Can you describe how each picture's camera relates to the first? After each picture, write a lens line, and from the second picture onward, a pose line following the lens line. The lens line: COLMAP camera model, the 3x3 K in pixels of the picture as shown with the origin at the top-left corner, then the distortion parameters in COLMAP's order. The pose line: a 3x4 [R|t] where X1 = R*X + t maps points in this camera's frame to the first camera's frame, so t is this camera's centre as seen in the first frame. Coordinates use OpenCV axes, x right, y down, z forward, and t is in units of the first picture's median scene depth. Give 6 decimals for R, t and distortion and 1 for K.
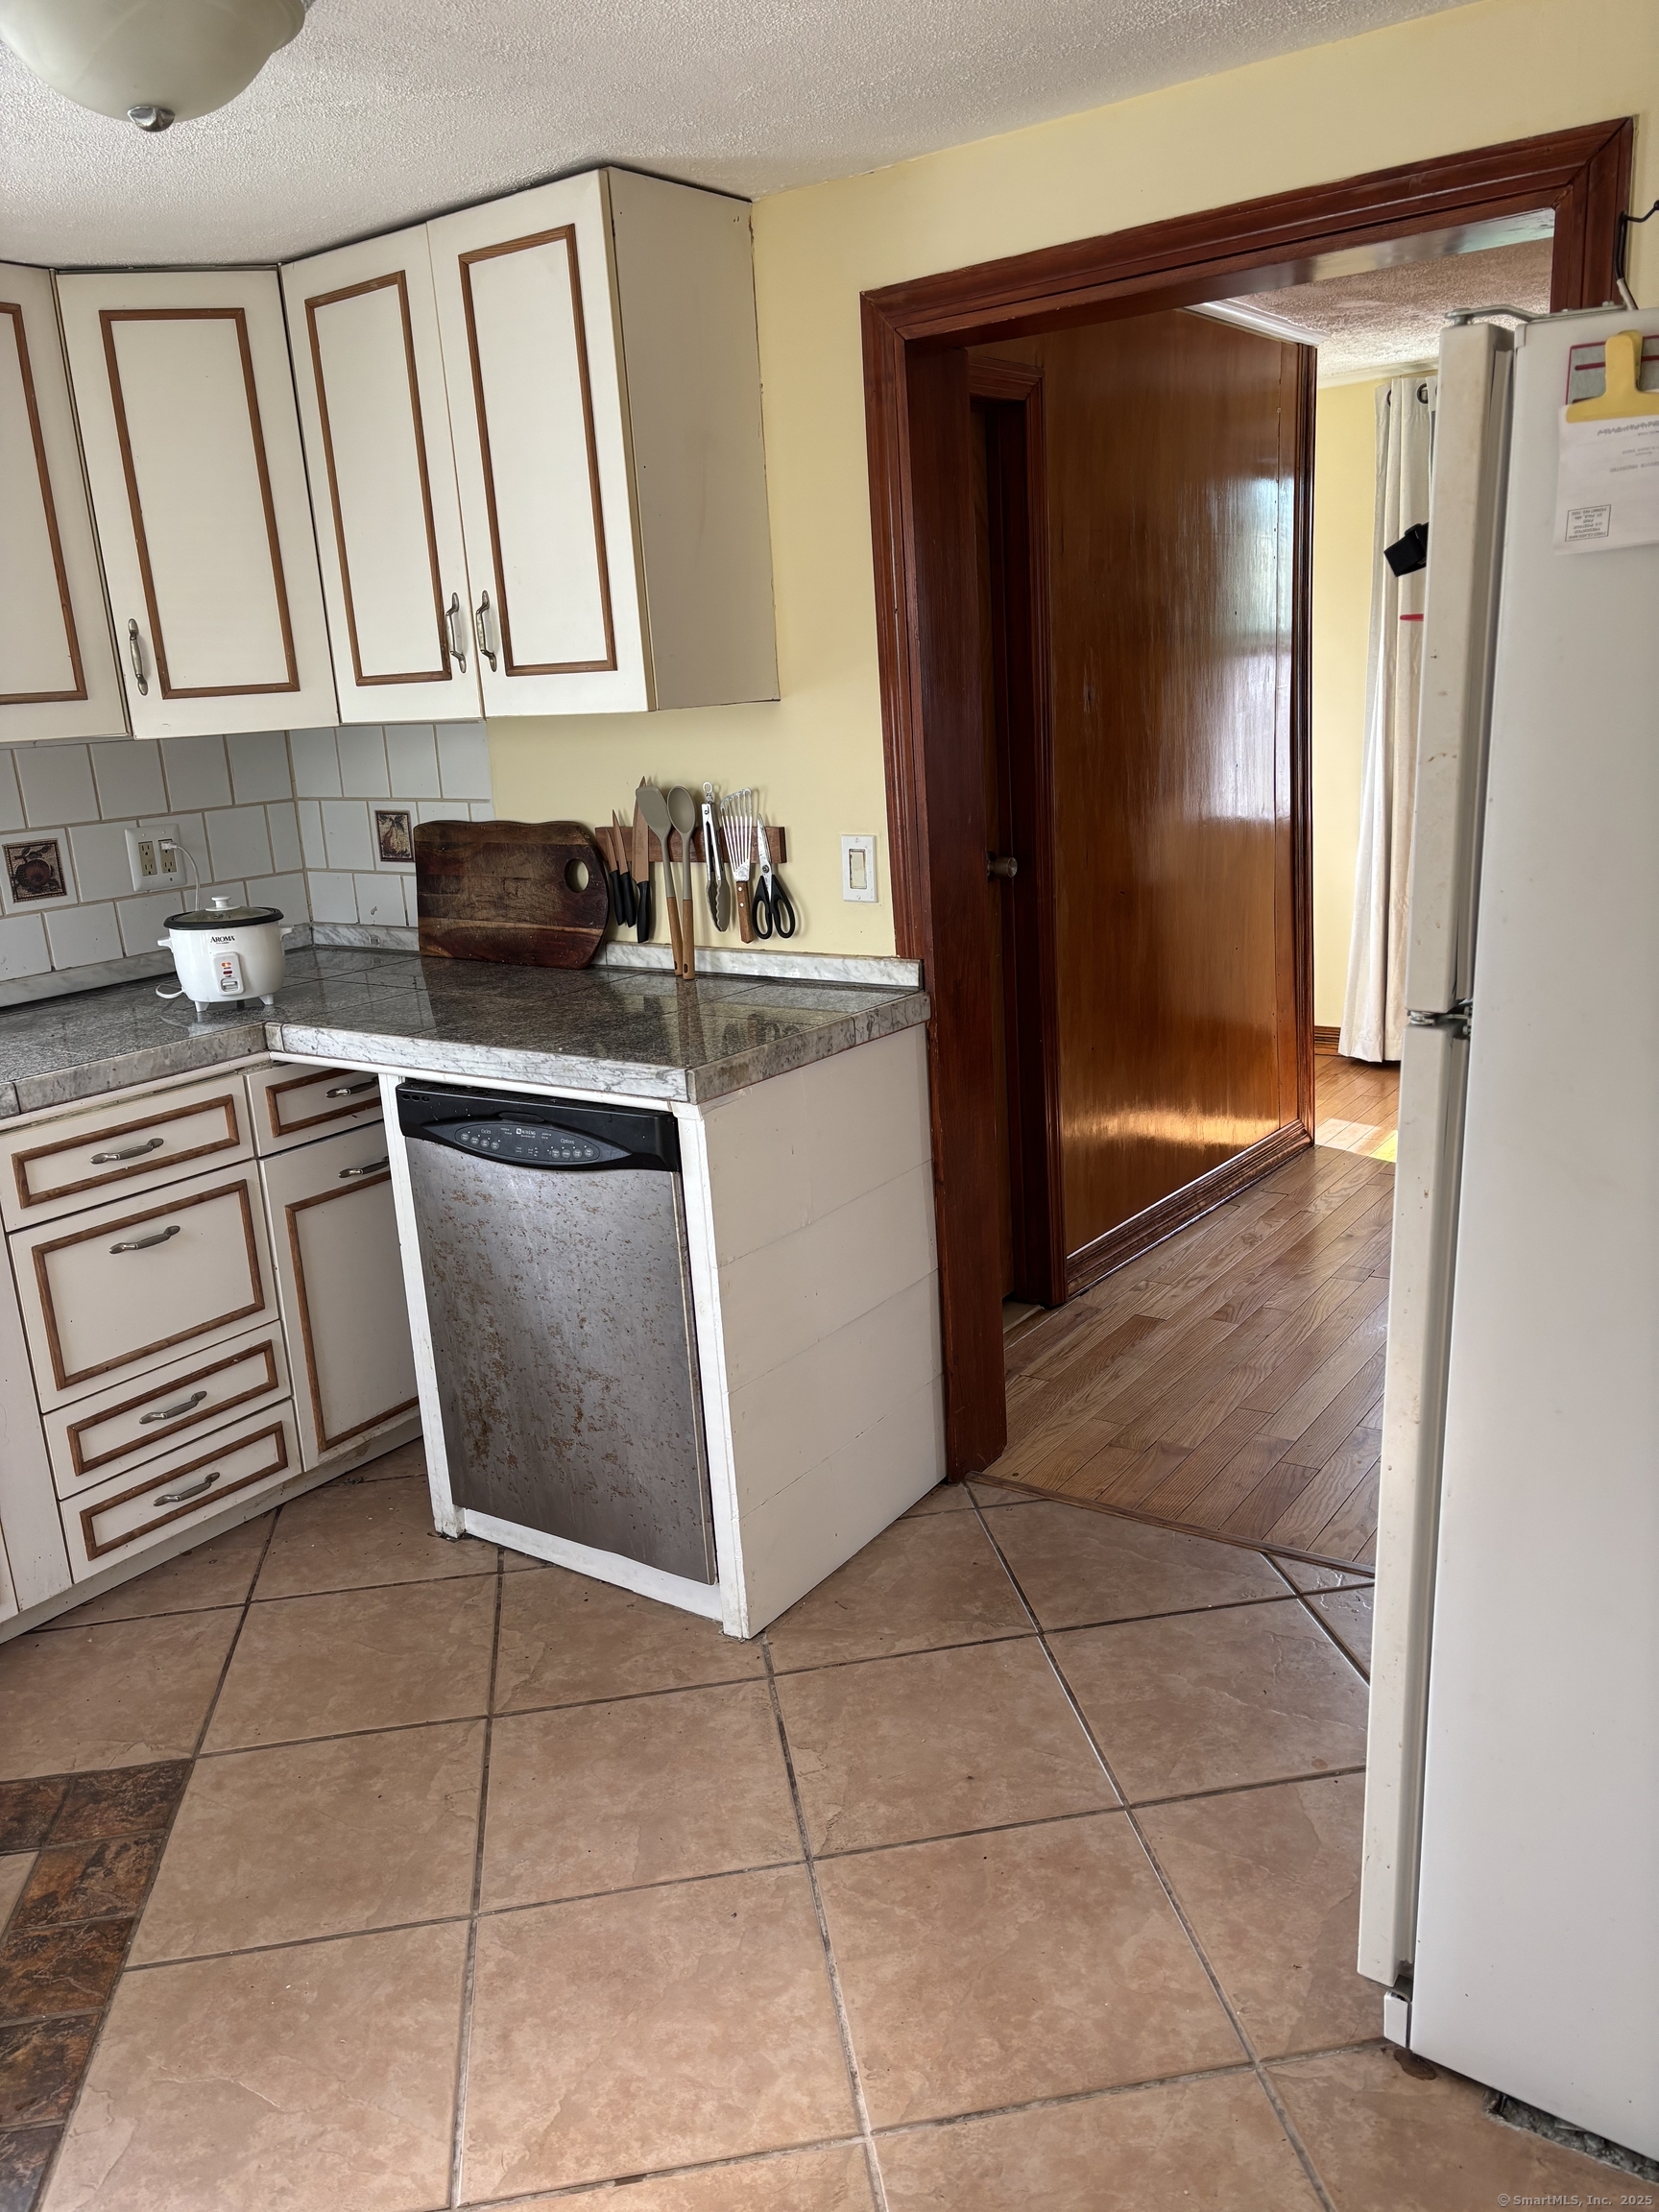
lens RADIAL K [[1649.5, 0, 823.4], [0, 1649.5, 1108.6], [0, 0, 1]] dist [0.043694, -0.051283]
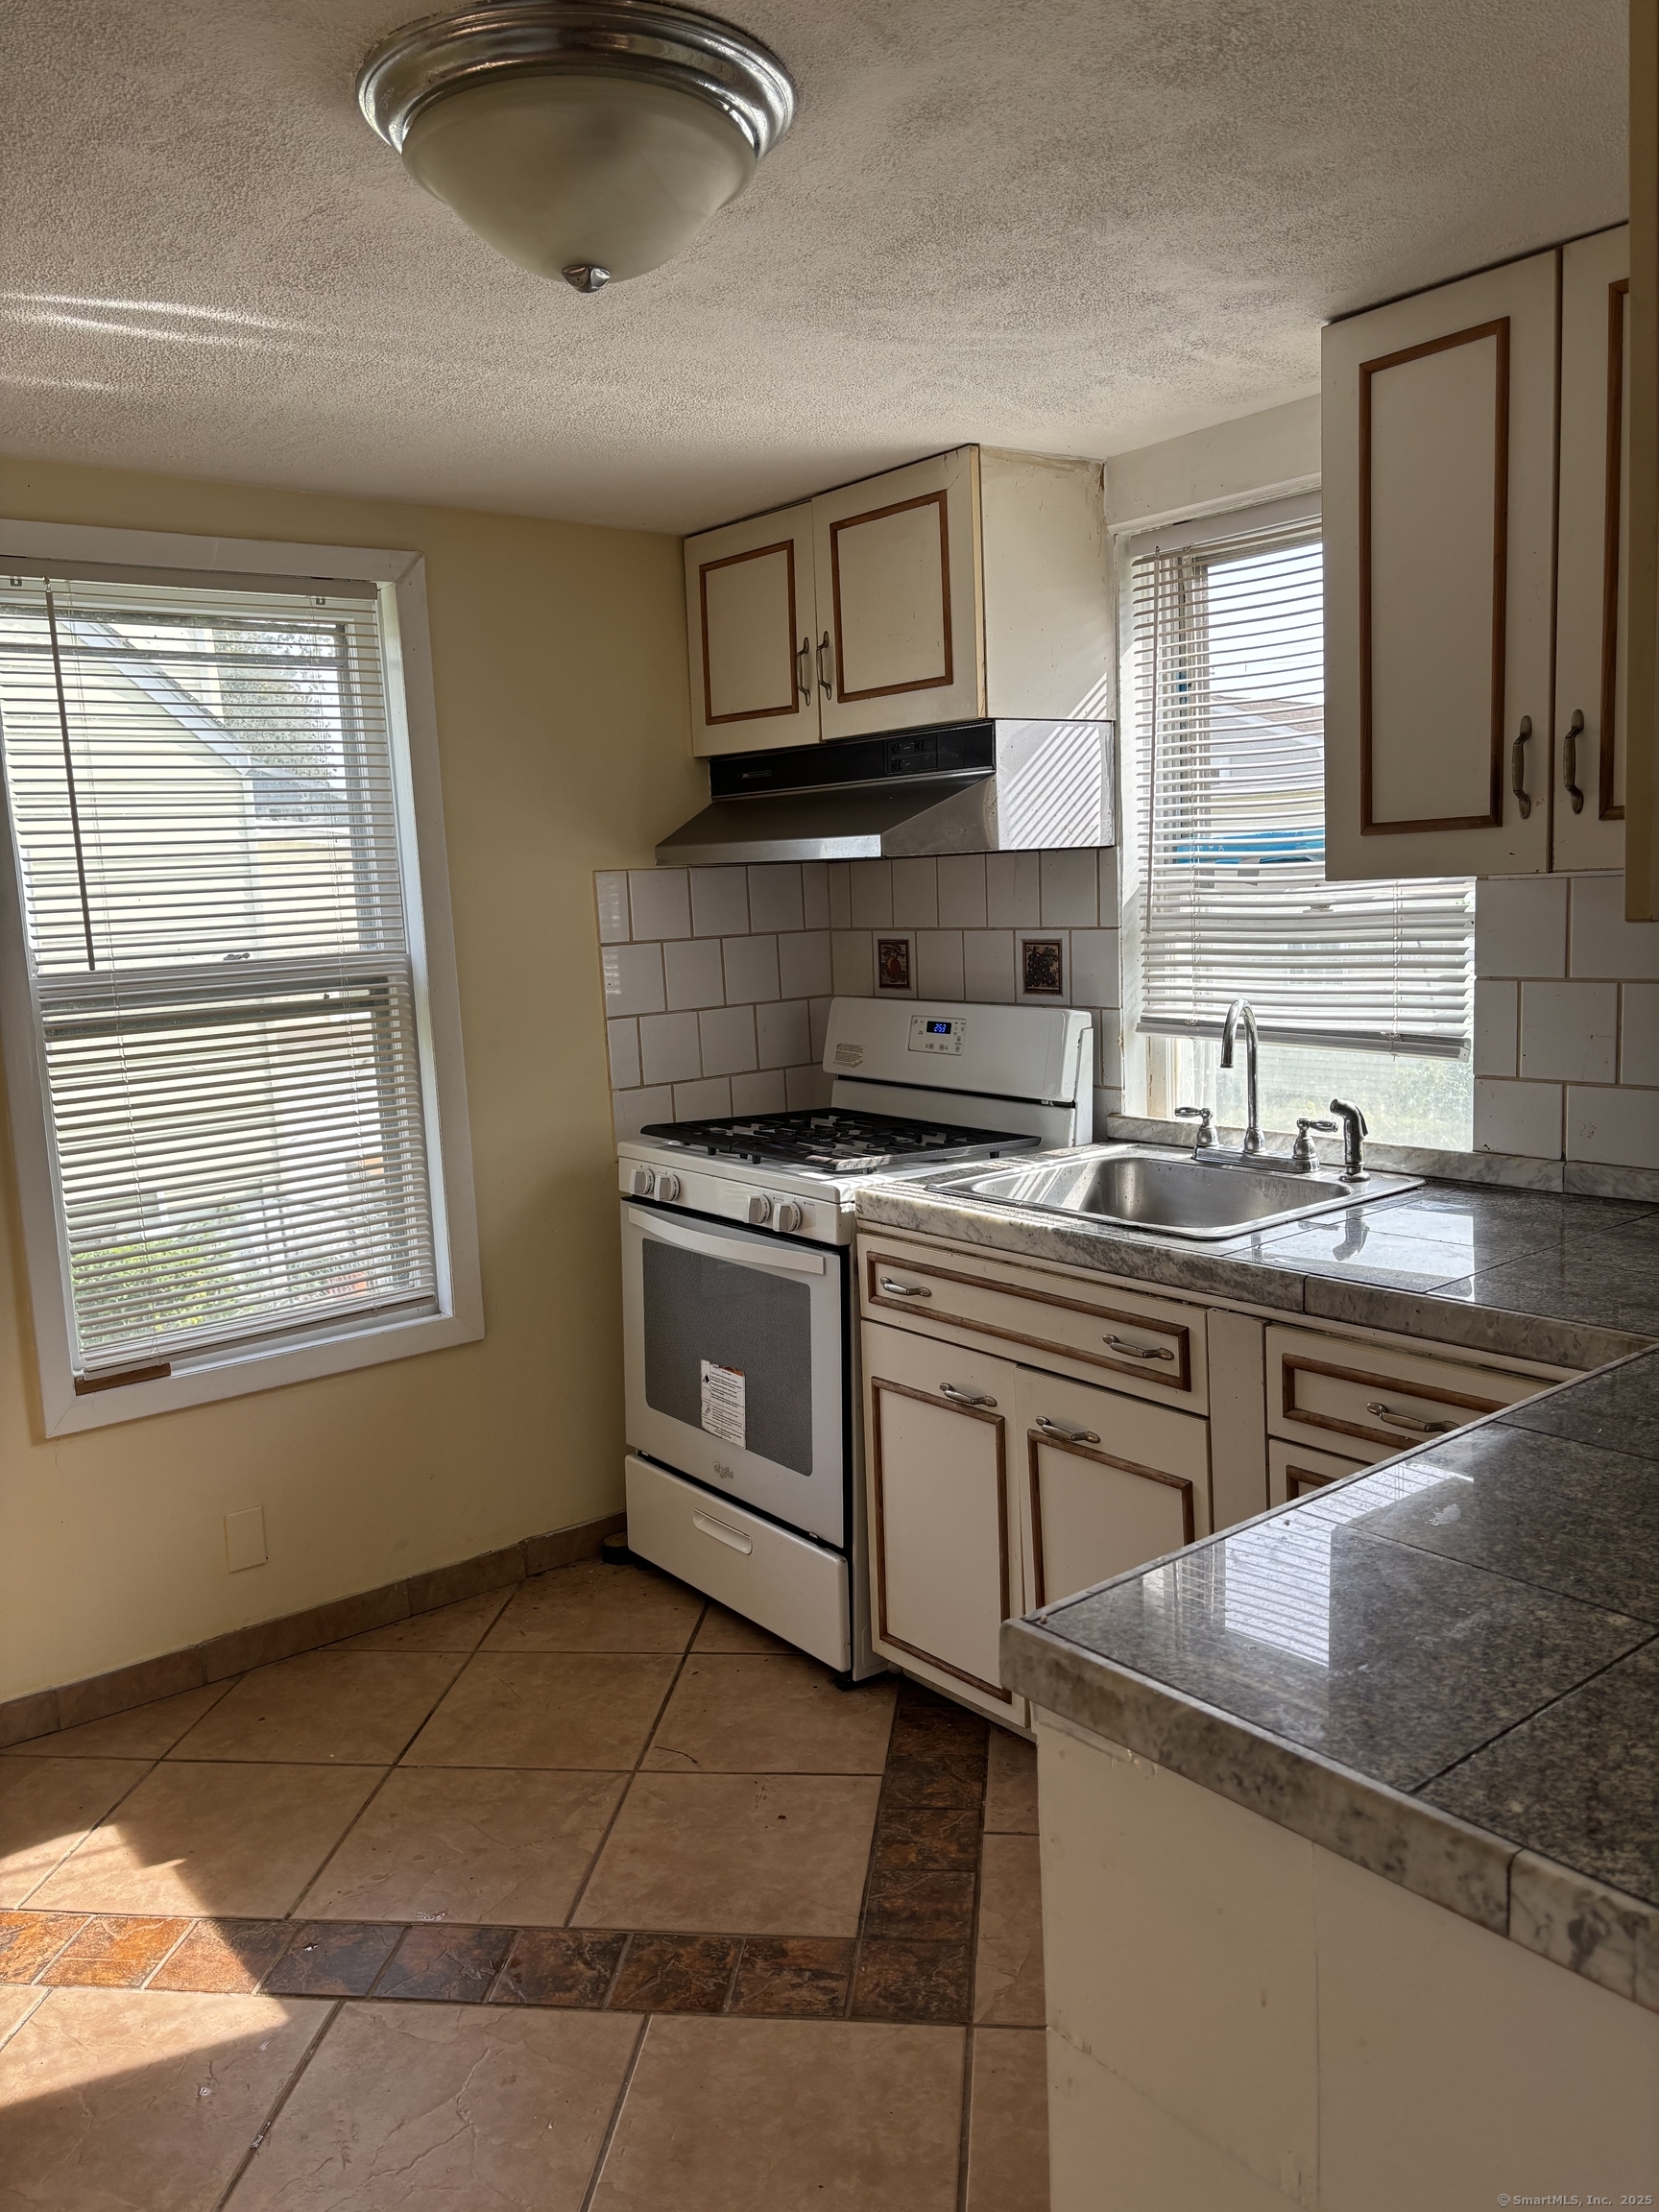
lens RADIAL K [[1649.5, 0, 833.9], [0, 1649.5, 1102.5], [0, 0, 1]] dist [0.043694, -0.051283]
pose [[-0.243637, 0.206751, -0.947573, 0.390887], [-0.195751, 0.946425, 0.256831, -0.298202], [0.949907, 0.248062, -0.190112, 1.008641]]
